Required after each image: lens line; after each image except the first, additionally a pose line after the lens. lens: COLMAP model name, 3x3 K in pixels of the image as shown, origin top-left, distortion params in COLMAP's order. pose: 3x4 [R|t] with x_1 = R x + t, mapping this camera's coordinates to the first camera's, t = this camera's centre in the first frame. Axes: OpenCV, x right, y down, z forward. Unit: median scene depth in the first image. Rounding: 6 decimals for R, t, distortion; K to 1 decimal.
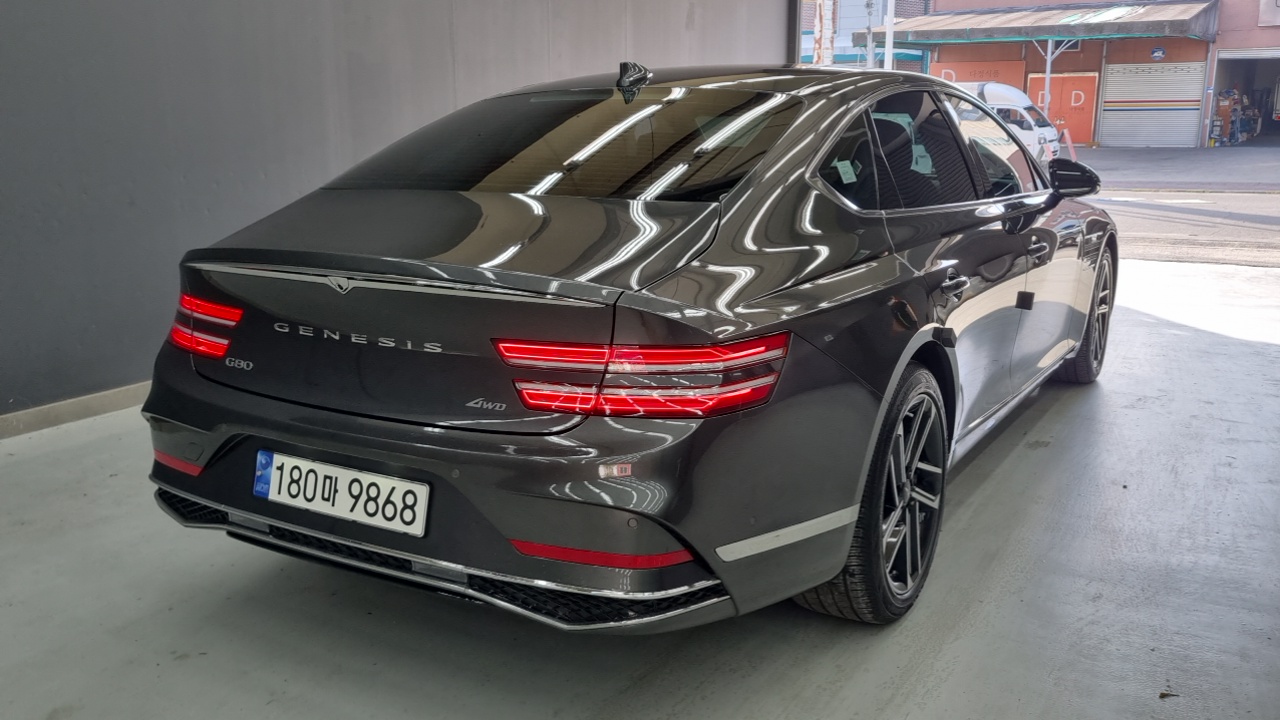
lens RADIAL K [[981.7, 0, 634.9], [0, 981.7, 364.2], [0, 0, 1]] dist [0.014450, -0.012698]
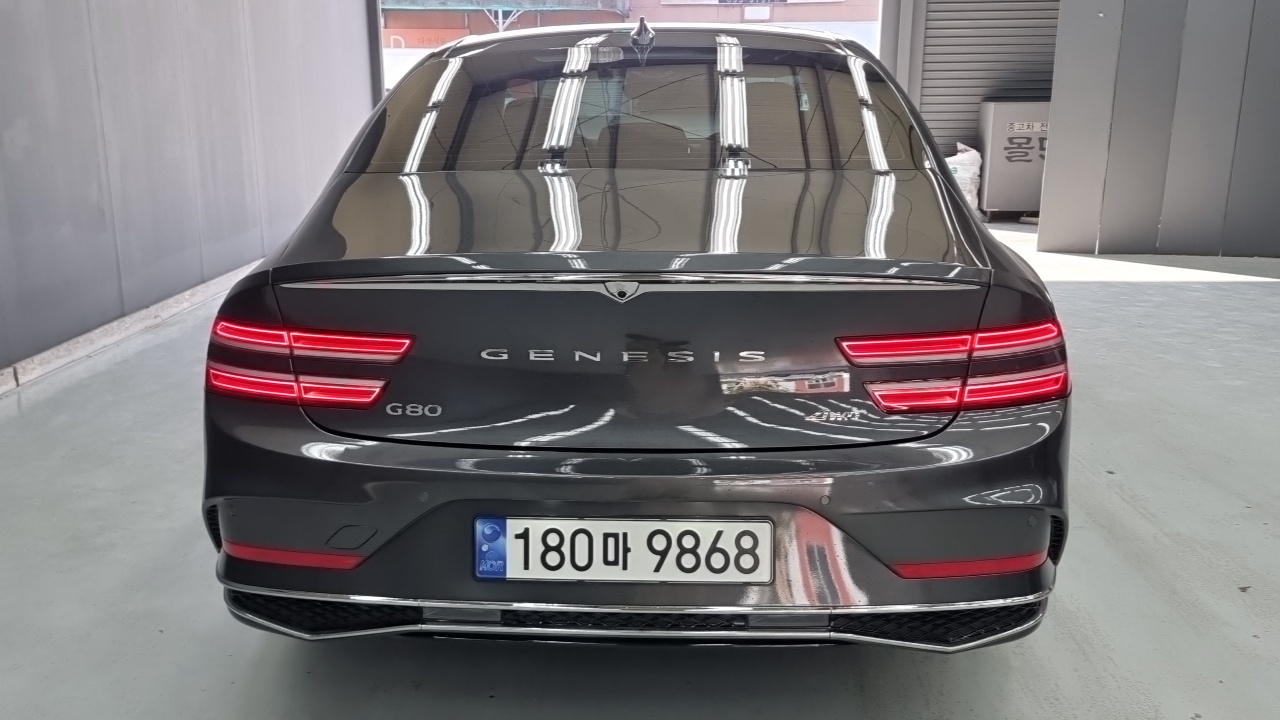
lens RADIAL K [[955.6, 0, 641.4], [0, 955.6, 370.9], [0, 0, 1]] dist [0.031245, 0.009167]
pose [[0.899965, -0.130698, 0.415911, -0.593085], [0.106822, 0.991032, 0.080280, -0.075498], [-0.422673, -0.027821, 0.905855, 0.295037]]
